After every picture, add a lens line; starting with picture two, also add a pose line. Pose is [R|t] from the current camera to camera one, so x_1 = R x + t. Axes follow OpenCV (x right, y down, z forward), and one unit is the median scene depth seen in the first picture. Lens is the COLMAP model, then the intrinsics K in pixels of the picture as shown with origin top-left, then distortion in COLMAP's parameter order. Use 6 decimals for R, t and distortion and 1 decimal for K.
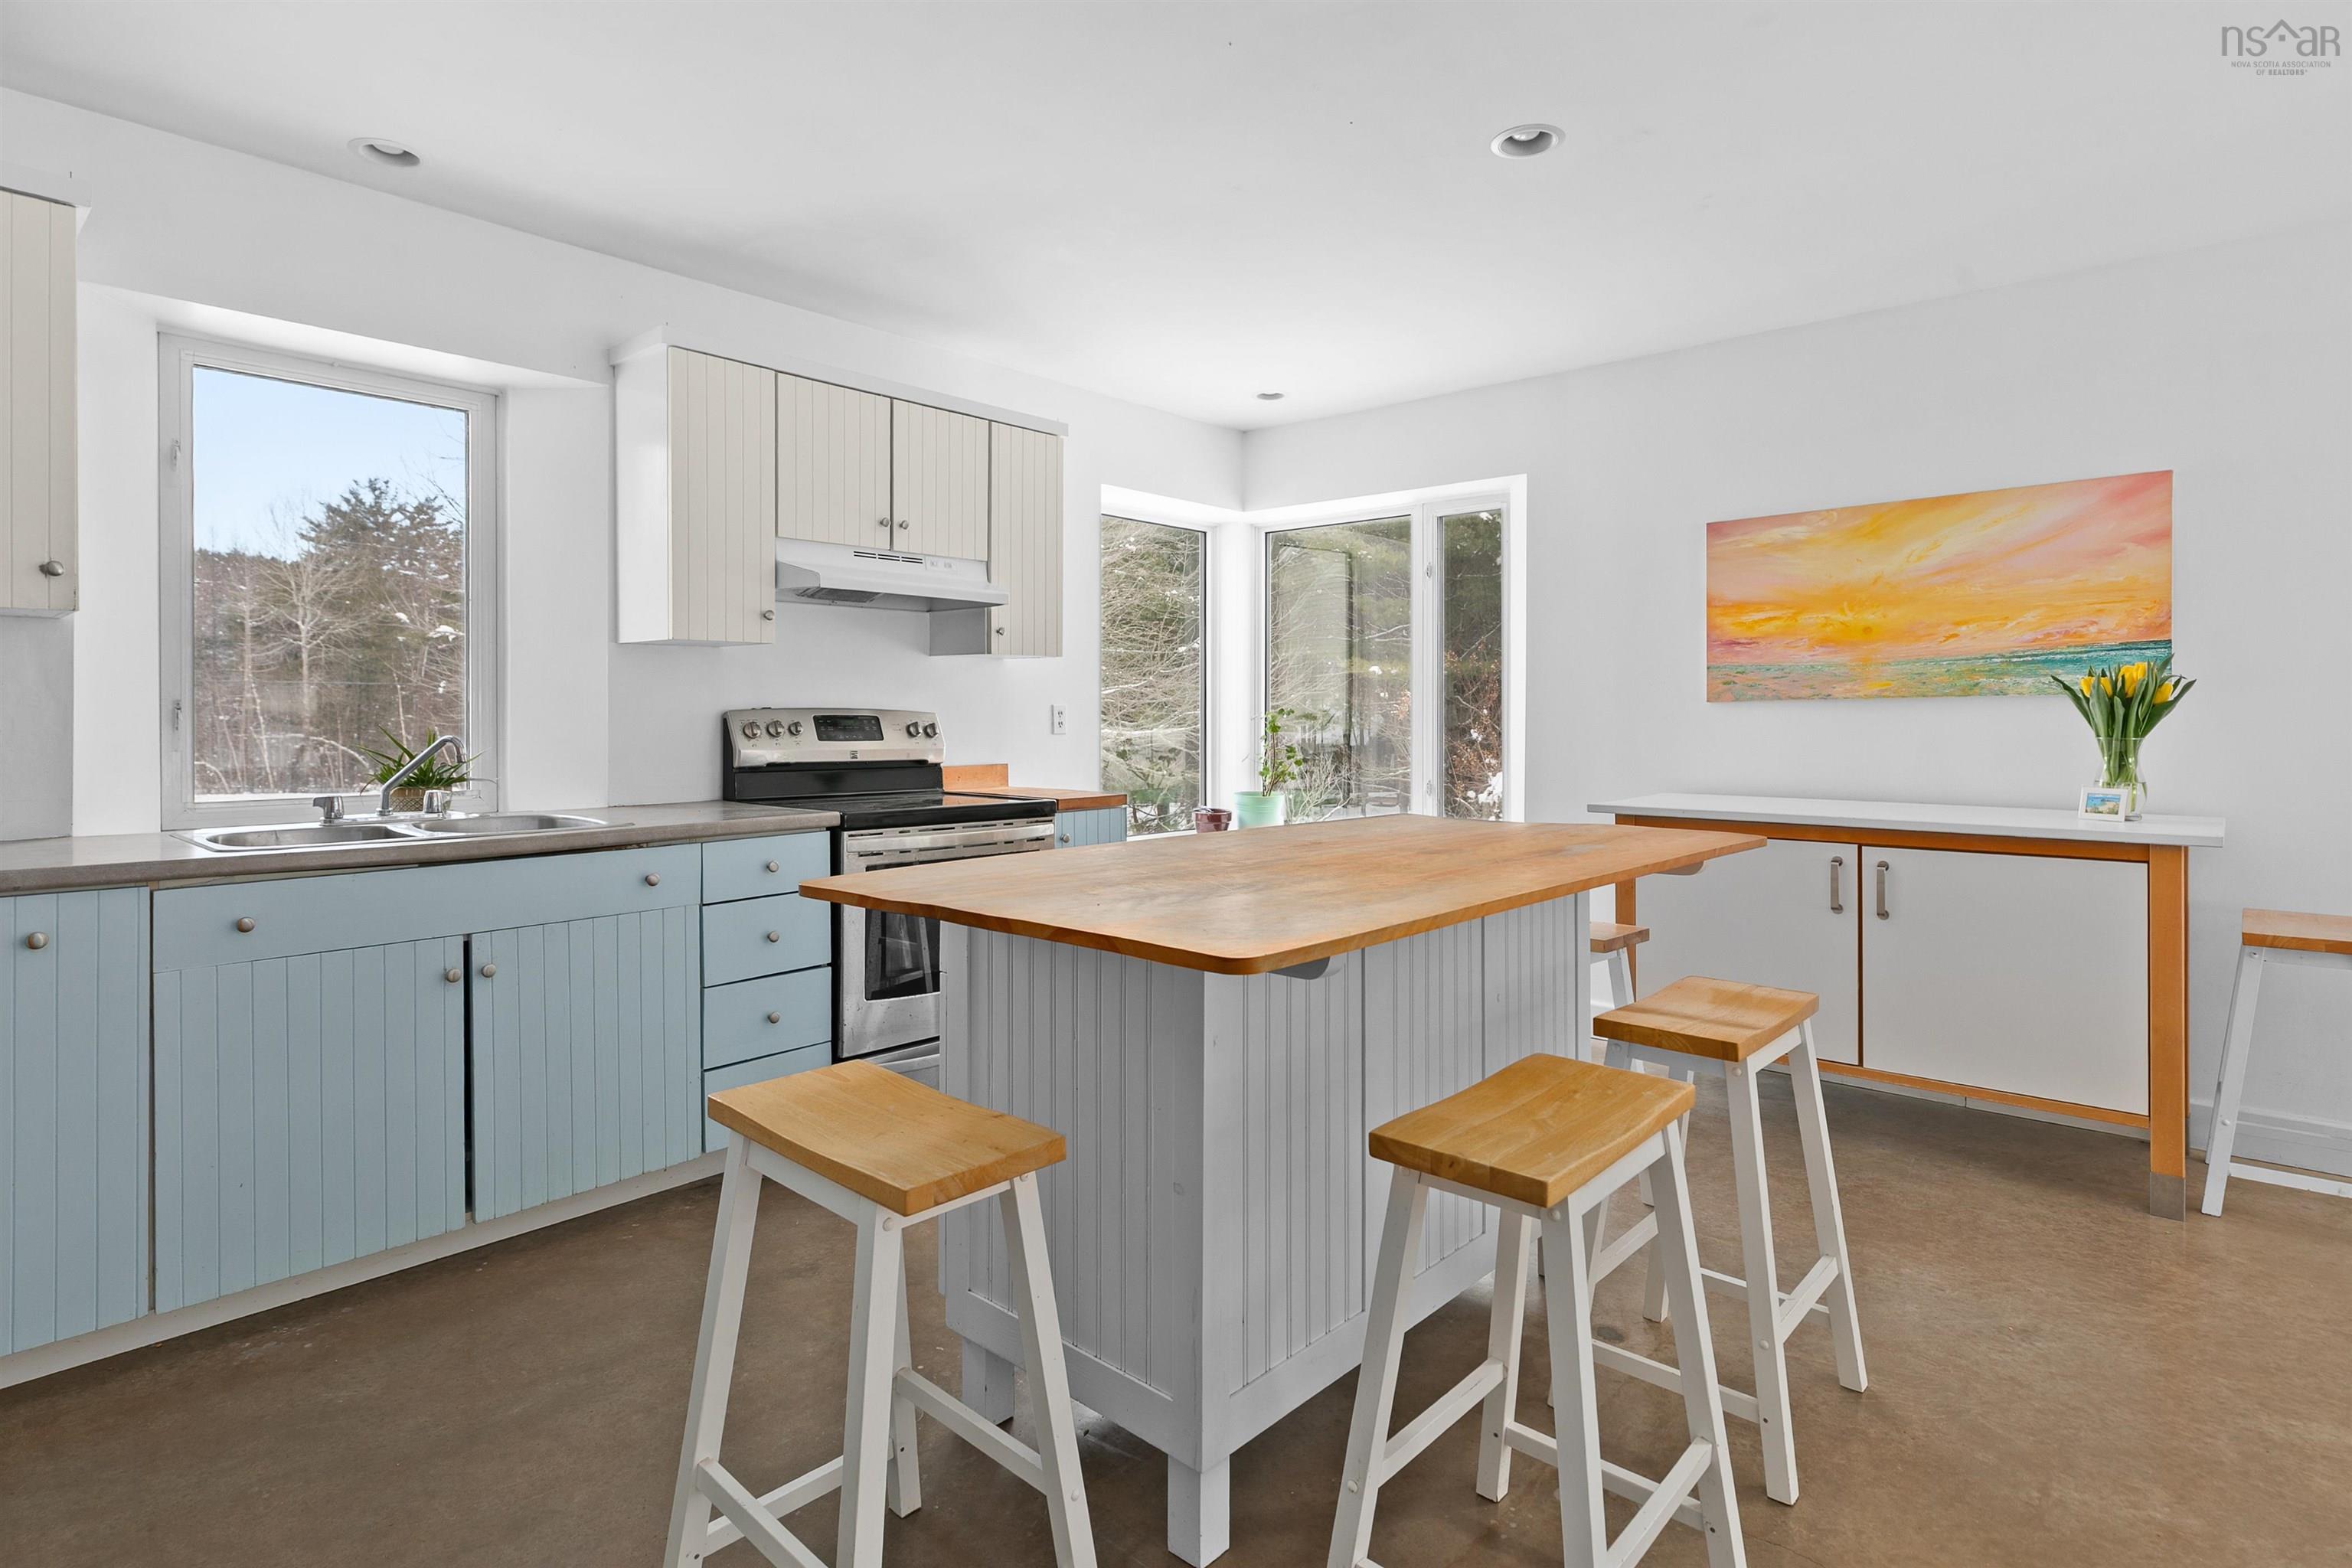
lens RADIAL K [[1165.3, 0, 1161.2], [0, 1165.3, 728.6], [0, 0, 1]] dist [-0.007260, 0.000619]
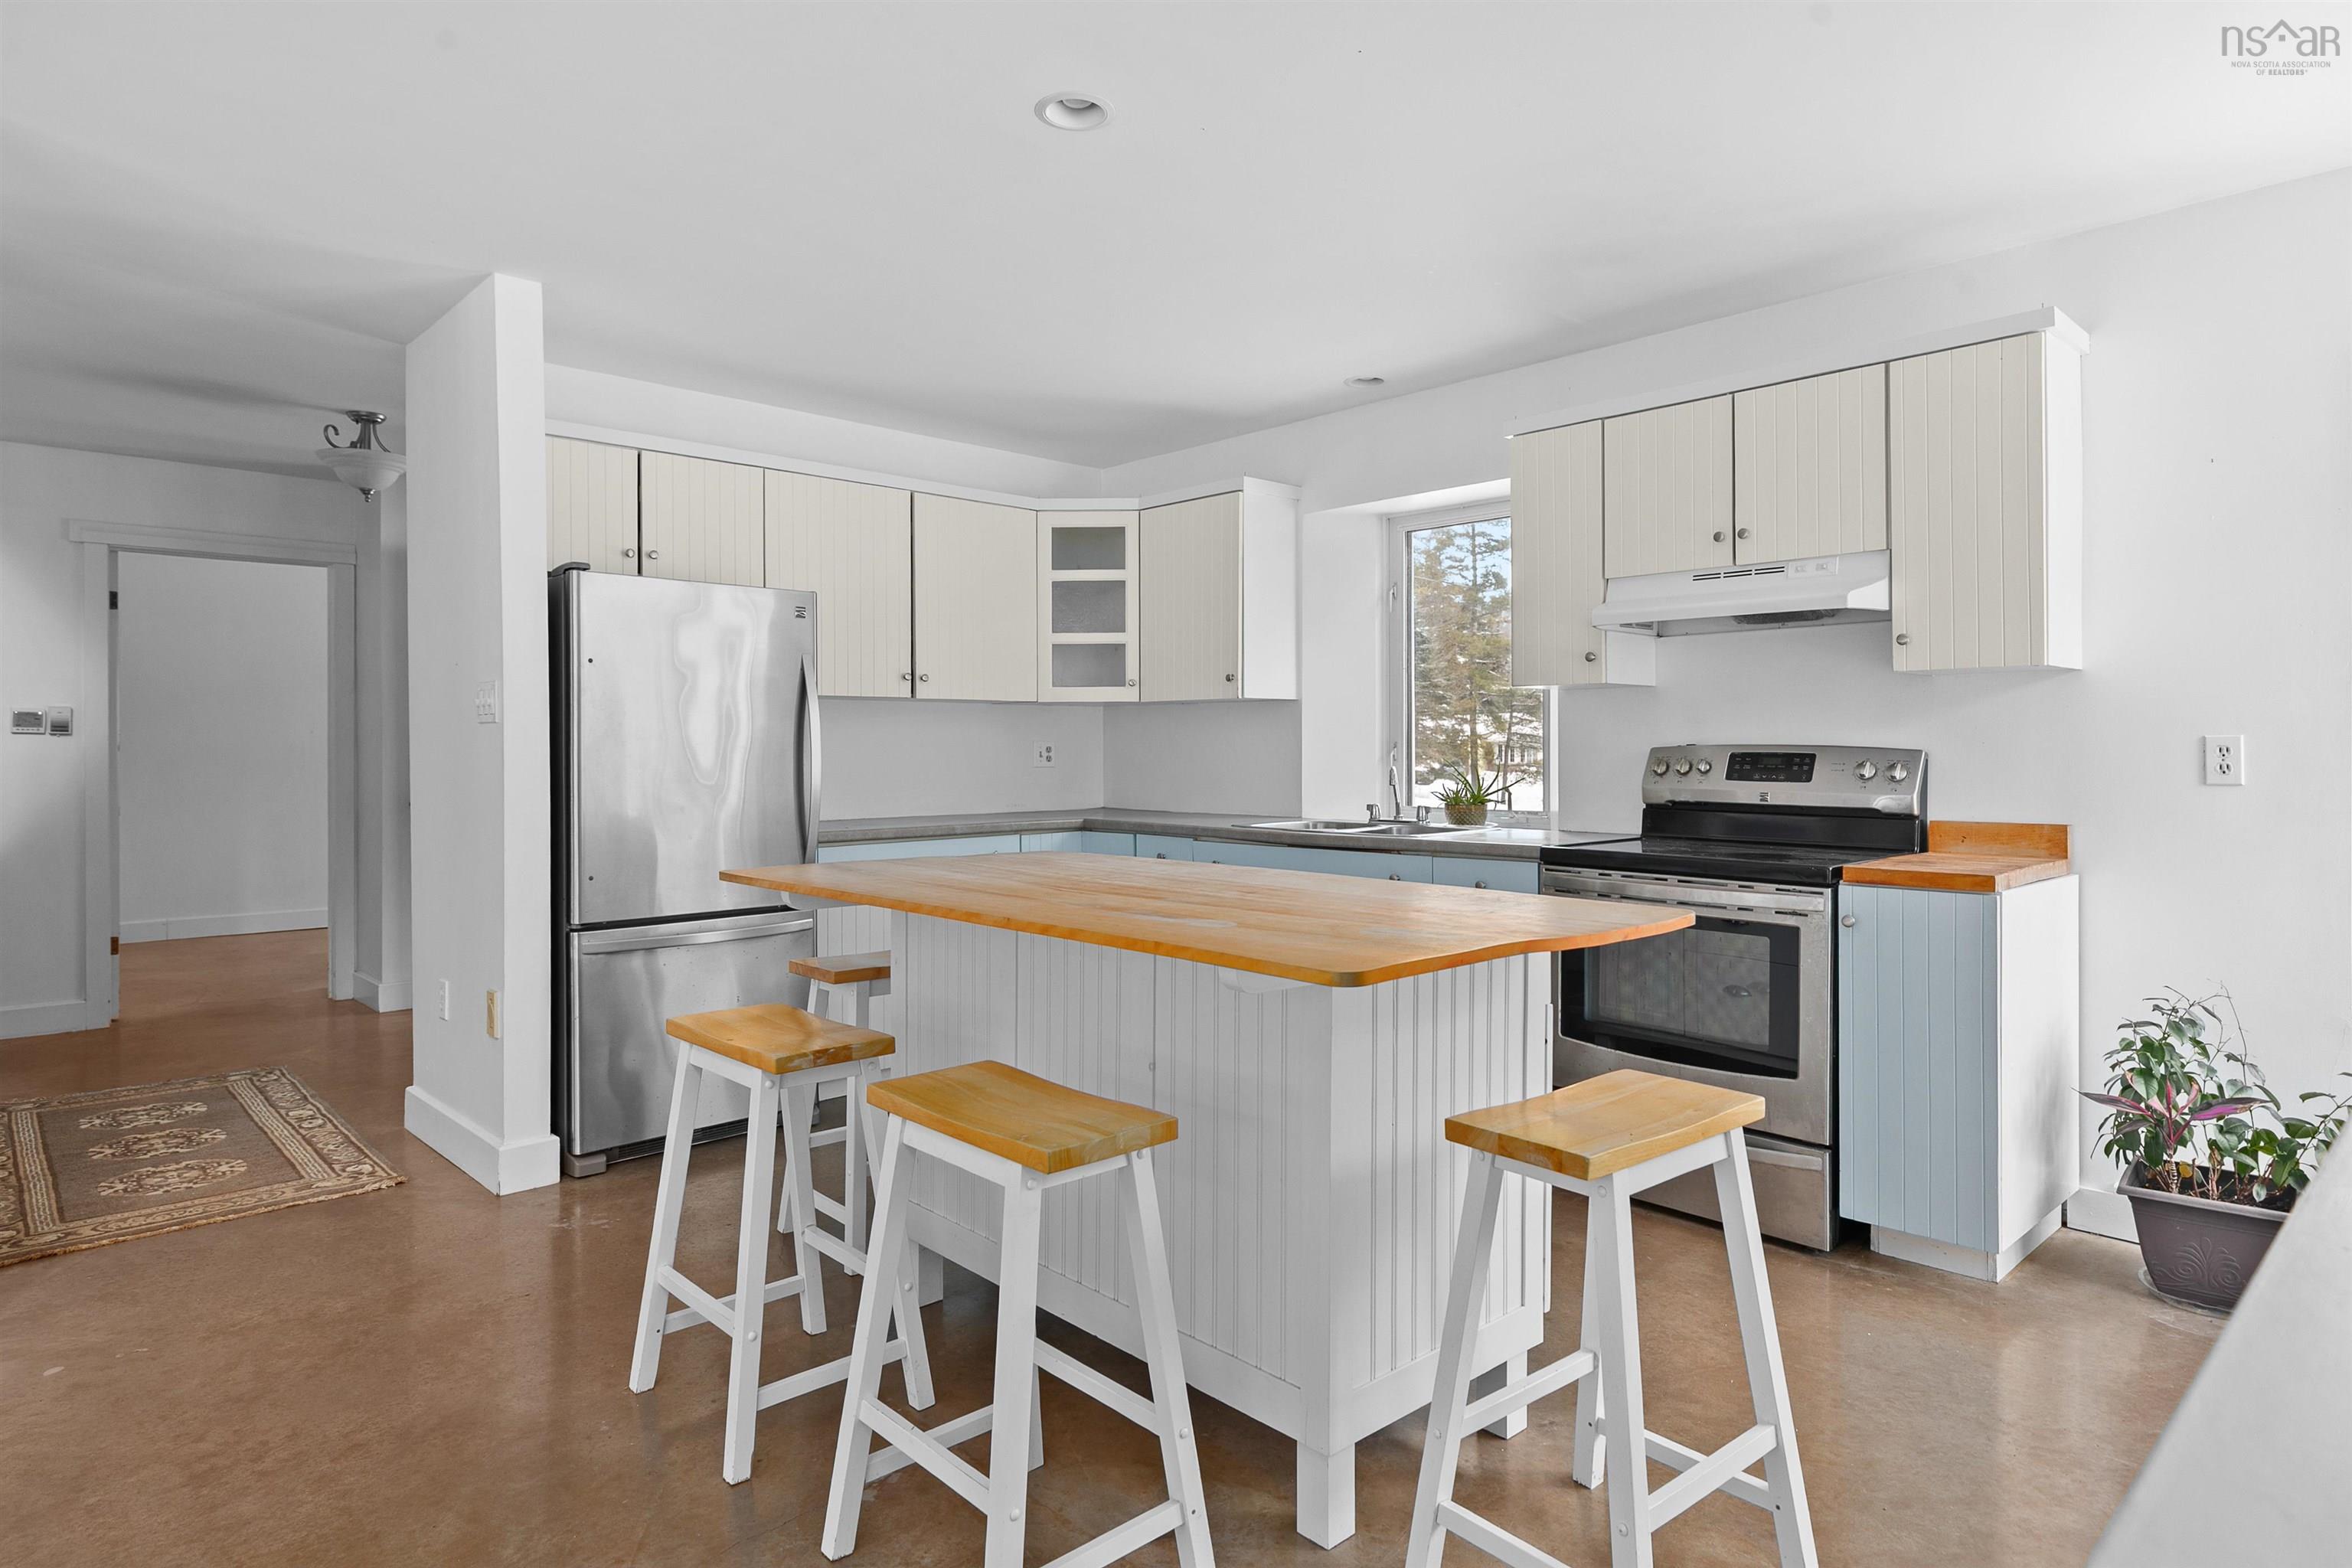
lens RADIAL K [[1263.8, 0, 1186.0], [0, 1263.8, 761.1], [0, 0, 1]] dist [-0.017547, 0.002358]
pose [[-0.069196, 0.009492, -0.997558, 0.756106], [-0.012733, 0.999865, 0.010397, -0.009734], [0.997522, 0.013421, -0.069065, 0.658569]]
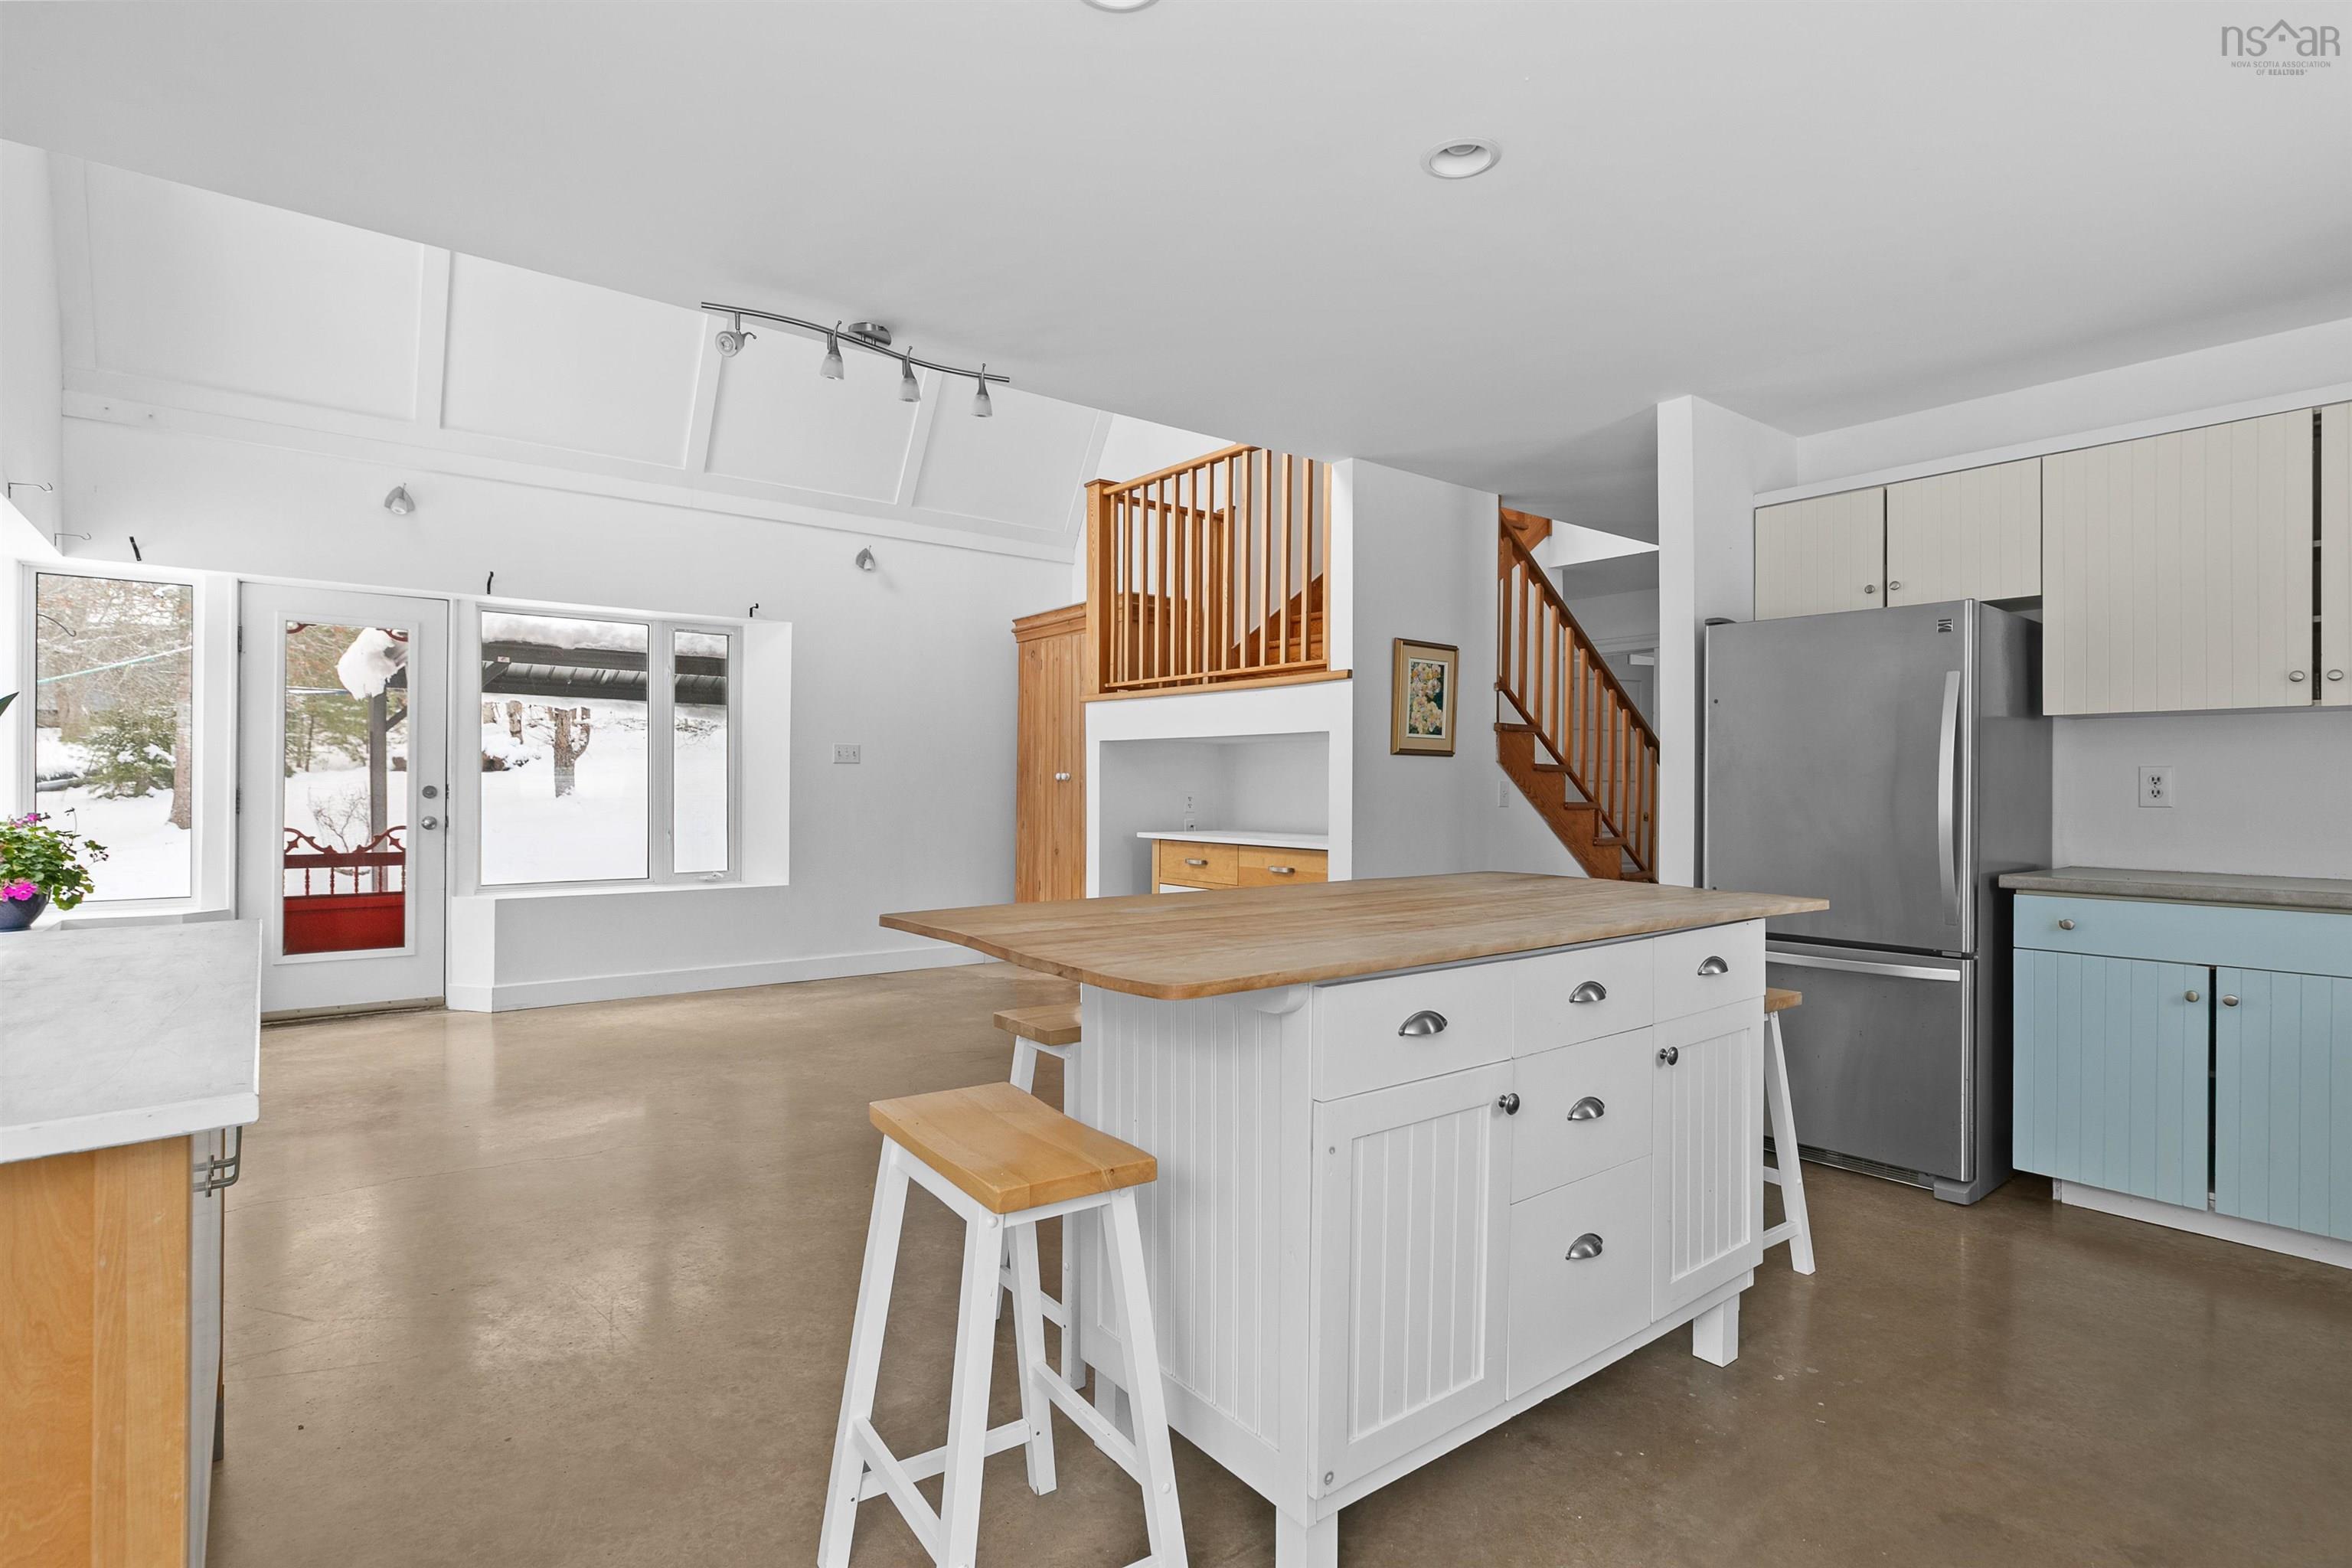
lens RADIAL K [[1165.3, 0, 1208.6], [0, 1165.3, 784.7], [0, 0, 1]] dist [-0.007260, 0.000619]
pose [[-0.989375, -0.007313, 0.145203, 0.106807], [-0.004803, 0.999833, 0.017627, -0.012630], [-0.145307, 0.016743, -0.989245, 1.244379]]
